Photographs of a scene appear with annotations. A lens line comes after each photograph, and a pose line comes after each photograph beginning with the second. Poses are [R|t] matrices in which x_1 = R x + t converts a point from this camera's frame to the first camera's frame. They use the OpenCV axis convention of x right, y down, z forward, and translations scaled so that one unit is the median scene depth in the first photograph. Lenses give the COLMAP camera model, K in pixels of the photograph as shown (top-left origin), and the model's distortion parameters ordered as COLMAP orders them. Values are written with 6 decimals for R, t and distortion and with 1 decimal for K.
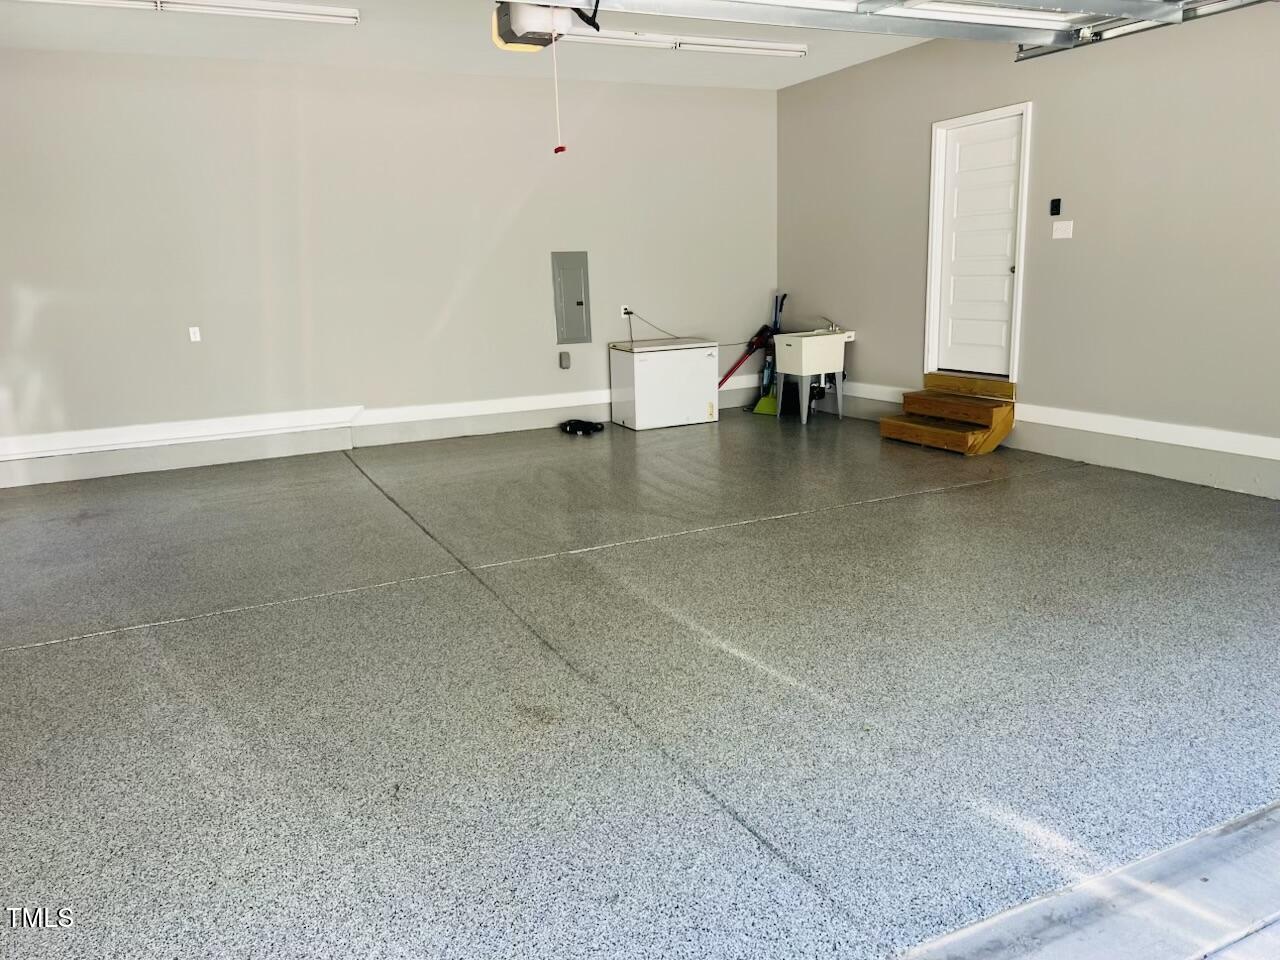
lens RADIAL K [[950.4, 0, 635.0], [0, 950.4, 479.4], [0, 0, 1]] dist [0.099504, -0.133861]
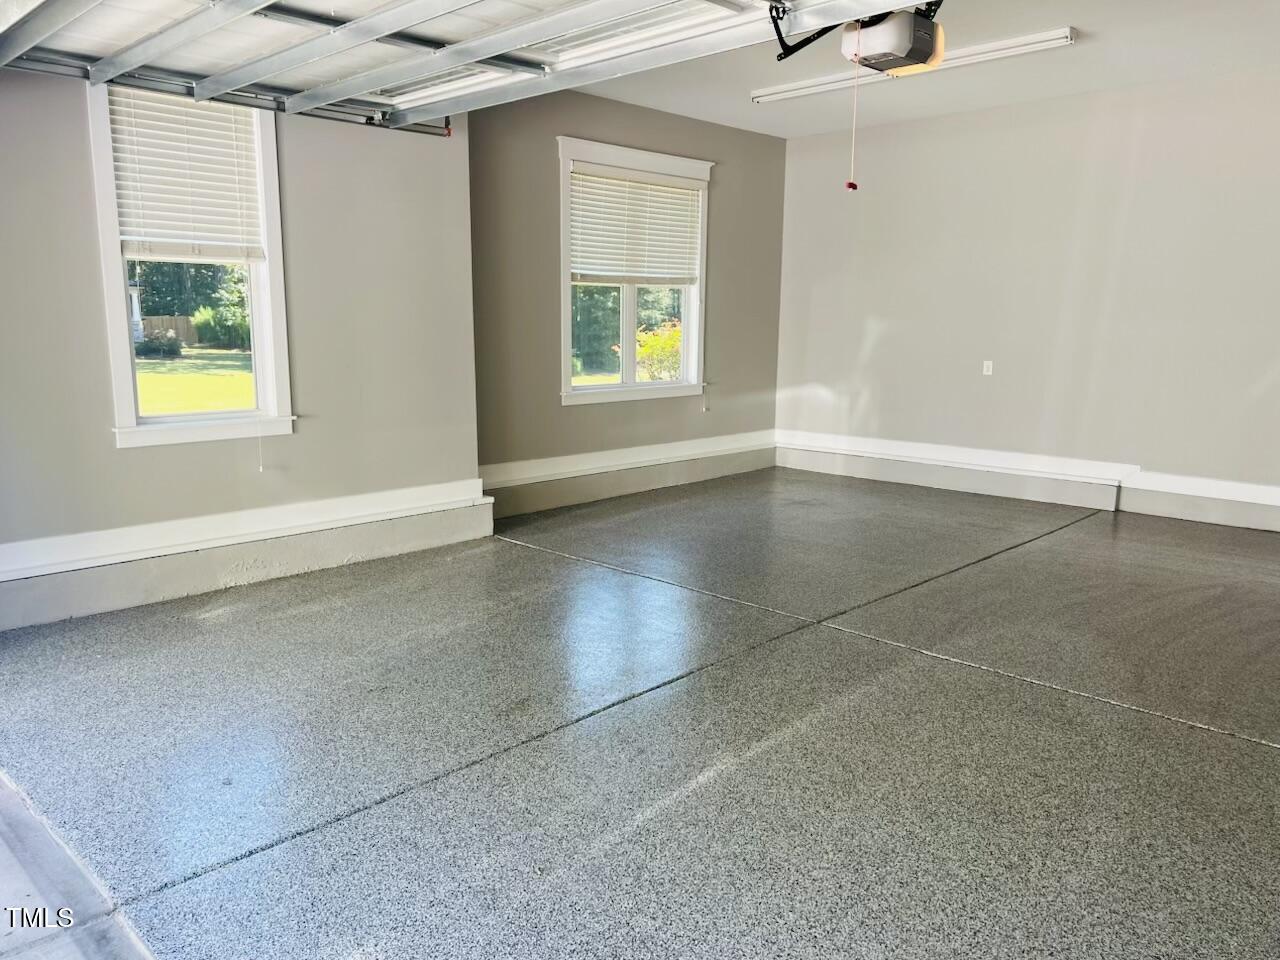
lens RADIAL K [[950.4, 0, 635.0], [0, 950.4, 479.4], [0, 0, 1]] dist [0.099504, -0.133861]
pose [[0.339689, 0.196109, -0.919866, 0.598918], [-0.220965, 0.967287, 0.124621, -0.120316], [0.914213, 0.160926, 0.371910, 0.432082]]
